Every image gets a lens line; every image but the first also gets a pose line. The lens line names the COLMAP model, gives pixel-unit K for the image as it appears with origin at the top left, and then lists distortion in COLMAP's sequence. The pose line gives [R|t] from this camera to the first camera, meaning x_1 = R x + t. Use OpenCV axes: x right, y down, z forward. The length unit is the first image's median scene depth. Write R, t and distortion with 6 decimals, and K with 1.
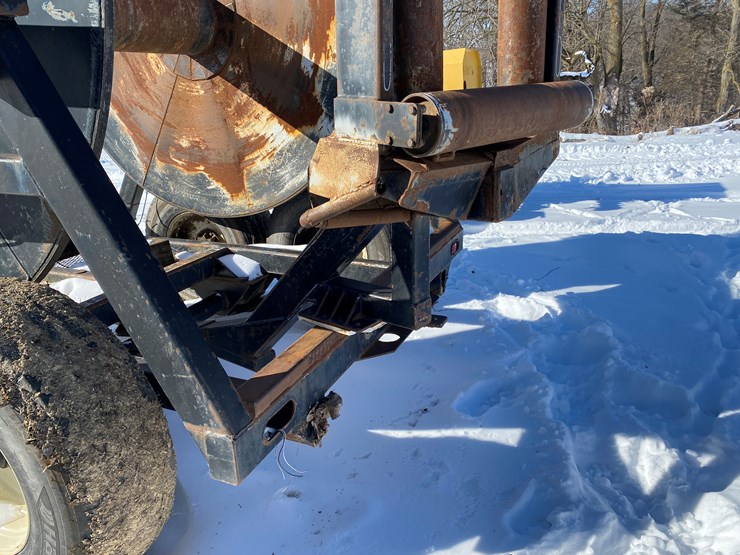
lens RADIAL K [[560.7, 0, 365.6], [0, 560.7, 280.5], [0, 0, 1]] dist [0.048613, -0.047284]
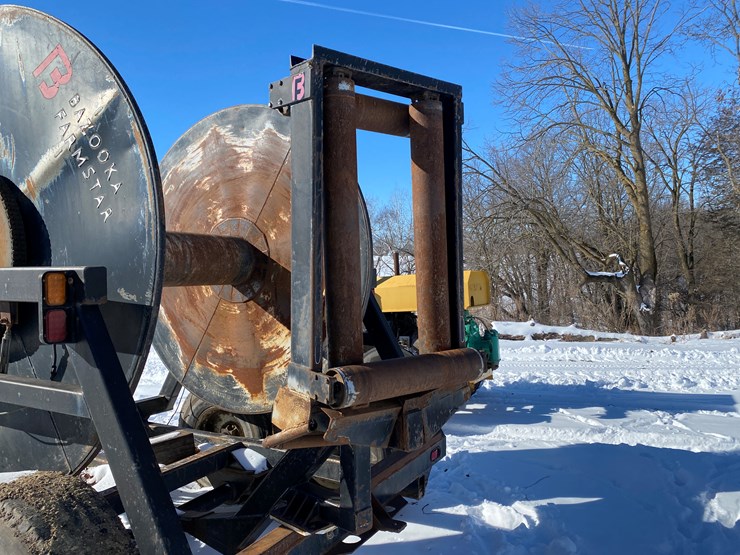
lens RADIAL K [[560.7, 0, 366.1], [0, 560.7, 279.1], [0, 0, 1]] dist [0.048613, -0.047284]
pose [[0.995332, 0.027906, -0.092392, 0.153439], [-0.055488, 0.948717, -0.311218, -0.043452], [0.078969, 0.314892, 0.945837, -0.257508]]
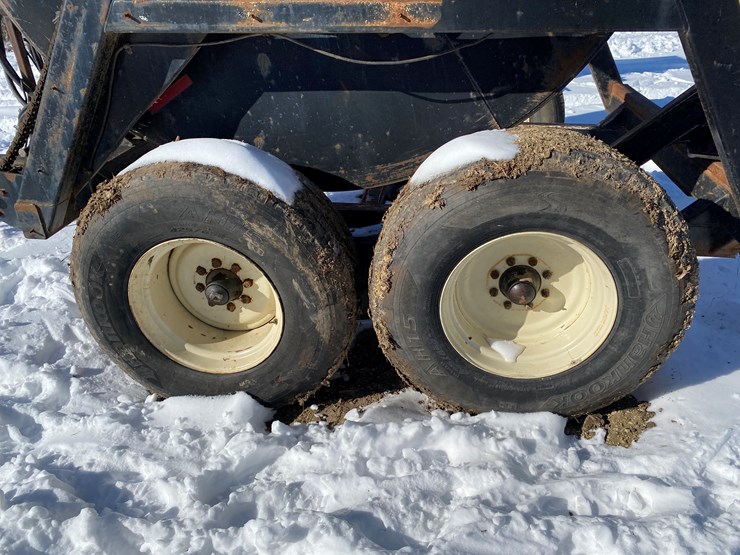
lens RADIAL K [[560.7, 0, 370.5], [0, 560.7, 281.3], [0, 0, 1]] dist [0.048613, -0.047284]
pose [[0.961194, -0.122803, 0.247034, -0.861928], [0.078631, 0.980269, 0.181354, 0.045777], [-0.264430, -0.154892, 0.951885, 0.026804]]
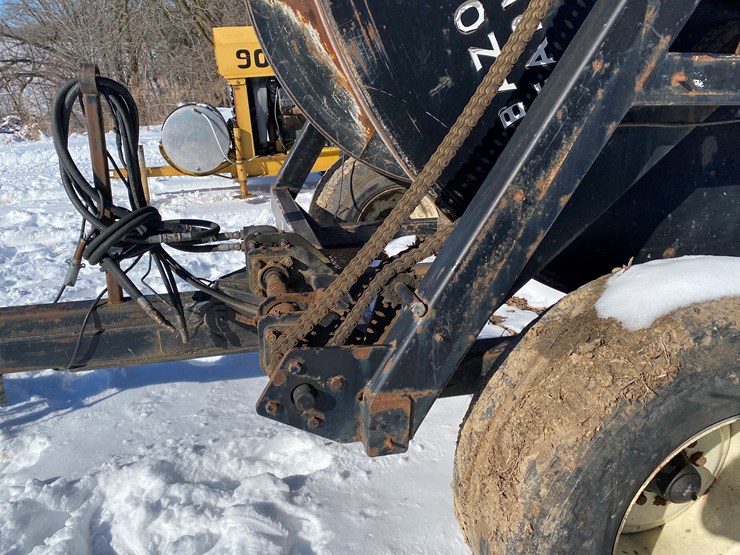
lens RADIAL K [[560.7, 0, 364.6], [0, 560.7, 281.9], [0, 0, 1]] dist [0.048613, -0.047284]
pose [[0.793165, -0.172982, 0.583924, -1.414301], [0.160906, 0.984265, 0.073014, -0.088903], [-0.587366, 0.036044, 0.808518, 0.616589]]
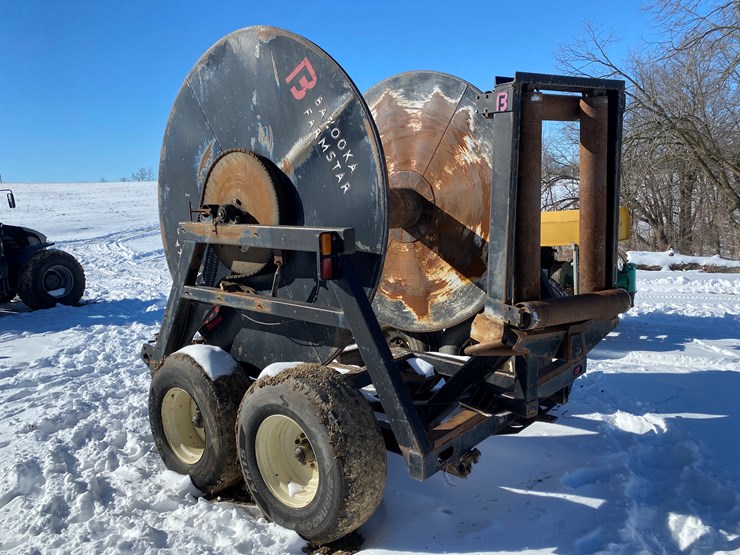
lens RADIAL K [[560.7, 0, 368.7], [0, 560.7, 285.1], [0, 0, 1]] dist [0.048613, -0.047284]
pose [[0.956653, 0.062789, -0.284383, 0.067684], [-0.110038, 0.982027, -0.153342, 0.004970], [0.269643, 0.177988, 0.946368, -0.632787]]
